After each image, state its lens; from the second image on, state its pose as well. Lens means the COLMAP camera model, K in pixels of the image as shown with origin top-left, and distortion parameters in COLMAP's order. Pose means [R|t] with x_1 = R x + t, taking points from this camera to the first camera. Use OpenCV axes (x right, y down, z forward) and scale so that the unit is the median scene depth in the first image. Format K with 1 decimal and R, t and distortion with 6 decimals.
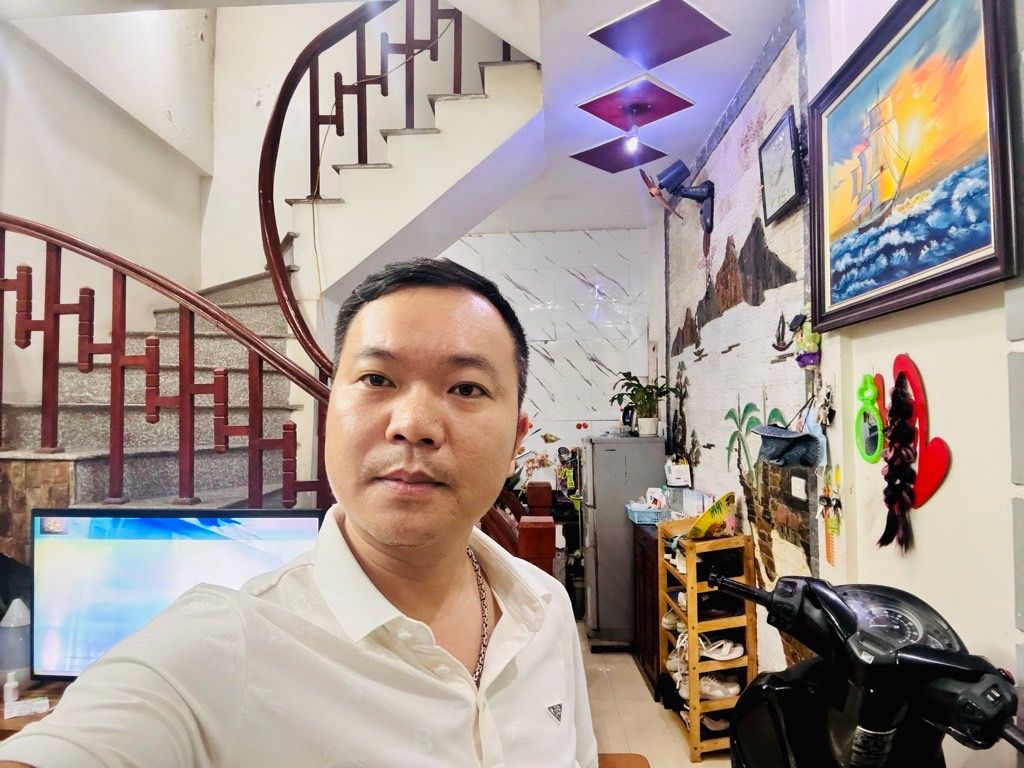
lens RADIAL K [[697.1, 0, 513.1], [0, 697.1, 384.0], [0, 0, 1]] dist [0.049474, -0.048265]
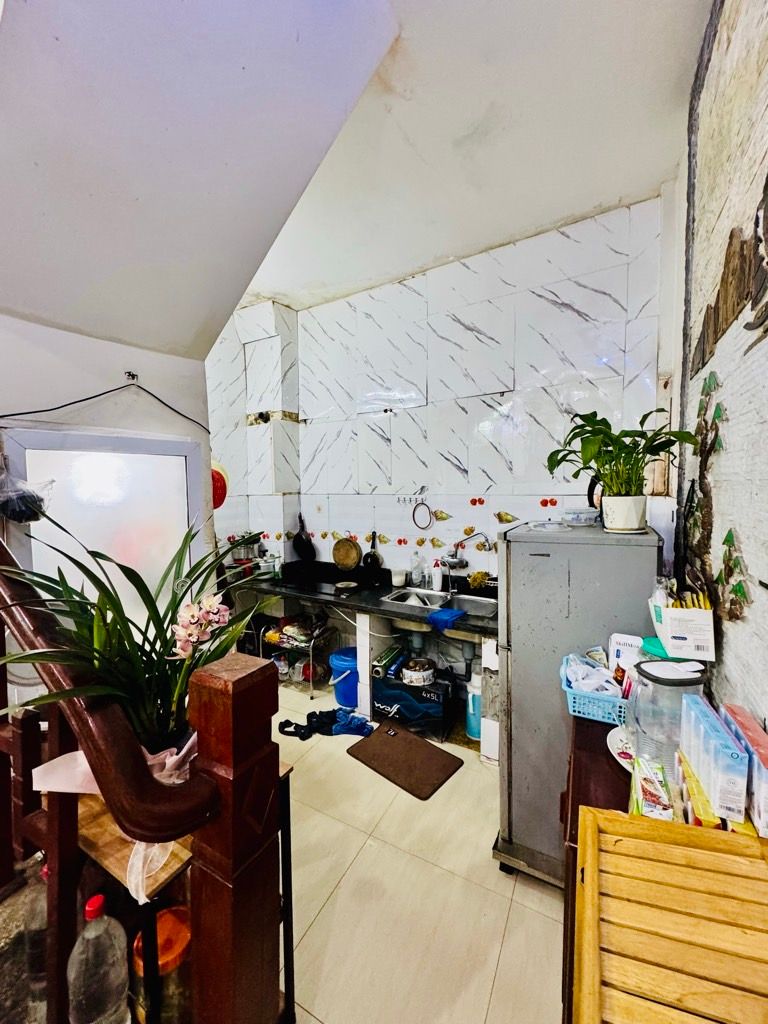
lens RADIAL K [[408.7, 0, 380.5], [0, 408.7, 510.3], [0, 0, 1]] dist [-0.002854, 0.000574]
pose [[0.889673, 0.021398, -0.456097, 0.226103], [0.027835, 0.994502, 0.100952, 0.030947], [0.455750, -0.102510, 0.884185, 0.856642]]
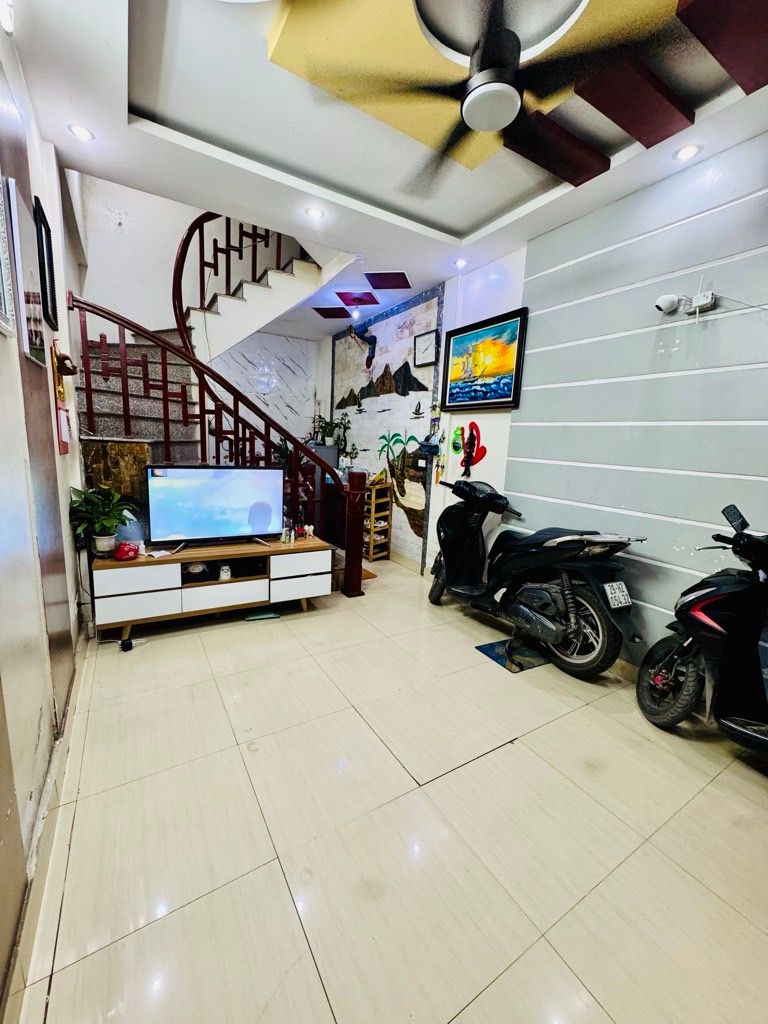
lens RADIAL K [[408.7, 0, 383.7], [0, 408.7, 512.2], [0, 0, 1]] dist [-0.002854, 0.000574]
pose [[0.833900, -0.048378, 0.549792, -0.518296], [-0.074154, 0.977298, 0.198469, 0.014330], [-0.546912, -0.206272, 0.811381, -0.268047]]
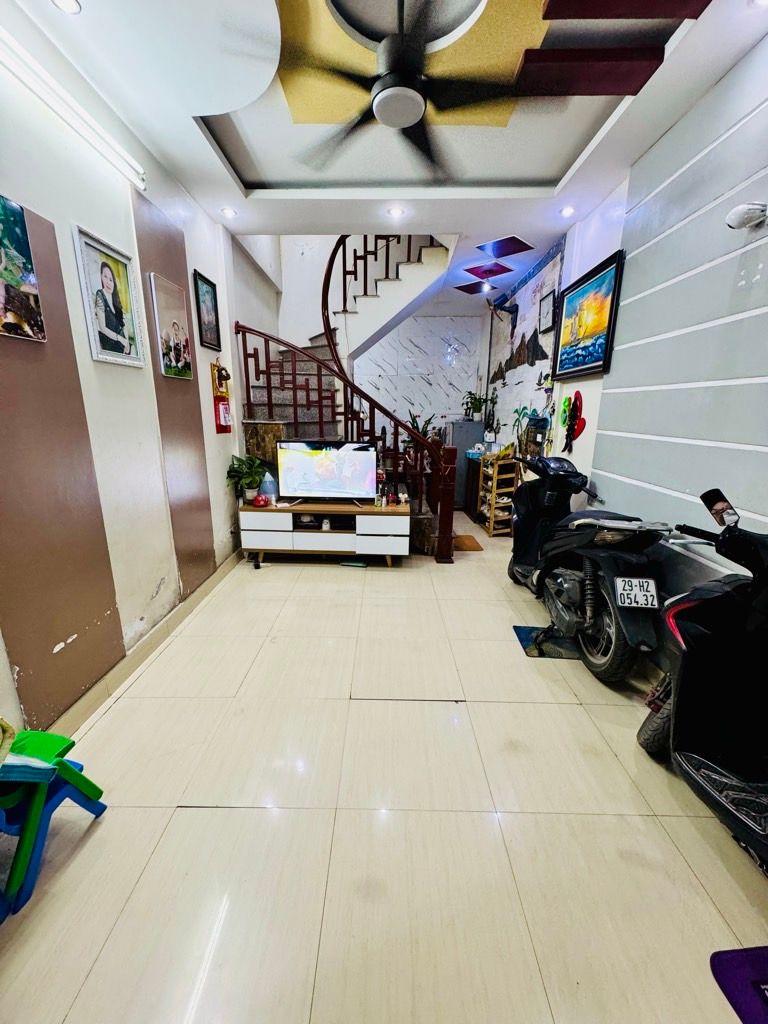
lens RADIAL K [[408.7, 0, 382.4], [0, 408.7, 512.8], [0, 0, 1]] dist [-0.002854, 0.000574]
pose [[0.999700, 0.009289, 0.022663, -0.189819], [-0.015276, 0.959732, 0.280502, -0.009640], [-0.019145, -0.280764, 0.959586, -0.474640]]
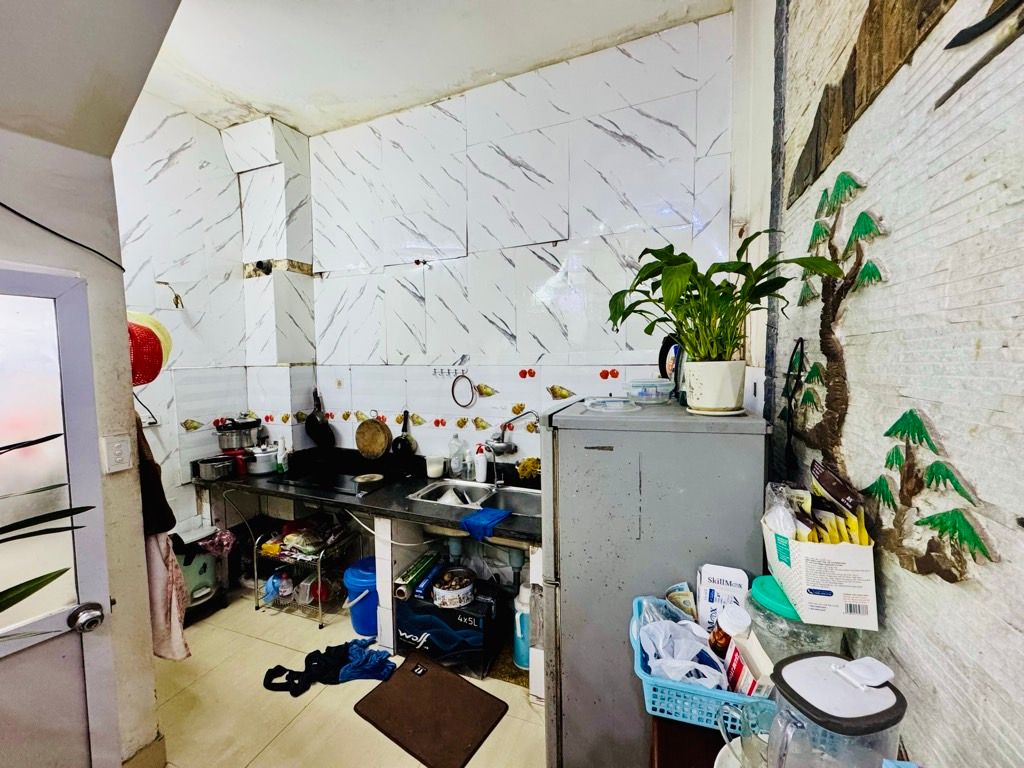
lens RADIAL K [[408.7, 0, 510.9], [0, 408.7, 382.9], [0, 0, 1]] dist [-0.002854, 0.000574]
pose [[0.950446, 0.014353, -0.310559, 0.210634], [0.017462, 0.994892, 0.099422, 0.048854], [0.310400, -0.099918, 0.945340, 1.014295]]
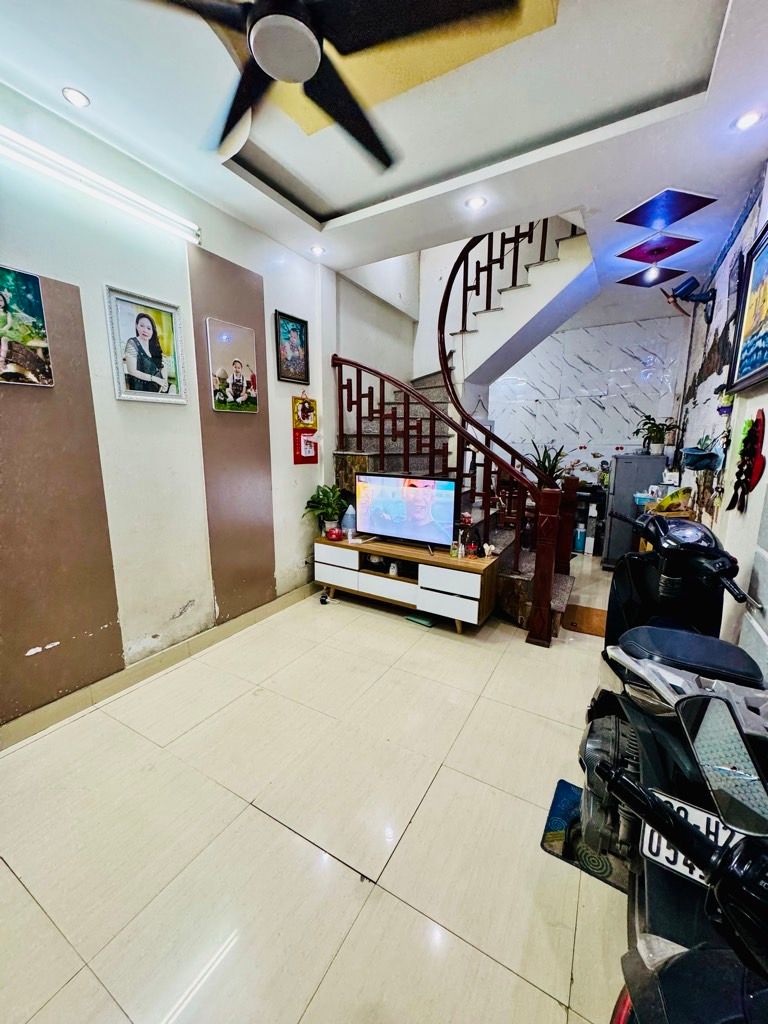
lens RADIAL K [[408.7, 0, 381.0], [0, 408.7, 512.0], [0, 0, 1]] dist [-0.002854, 0.000574]
pose [[0.878295, 0.094774, -0.468632, 0.113309], [0.009129, 0.976655, 0.214622, -0.009331], [0.478032, -0.192779, 0.856926, -0.234856]]
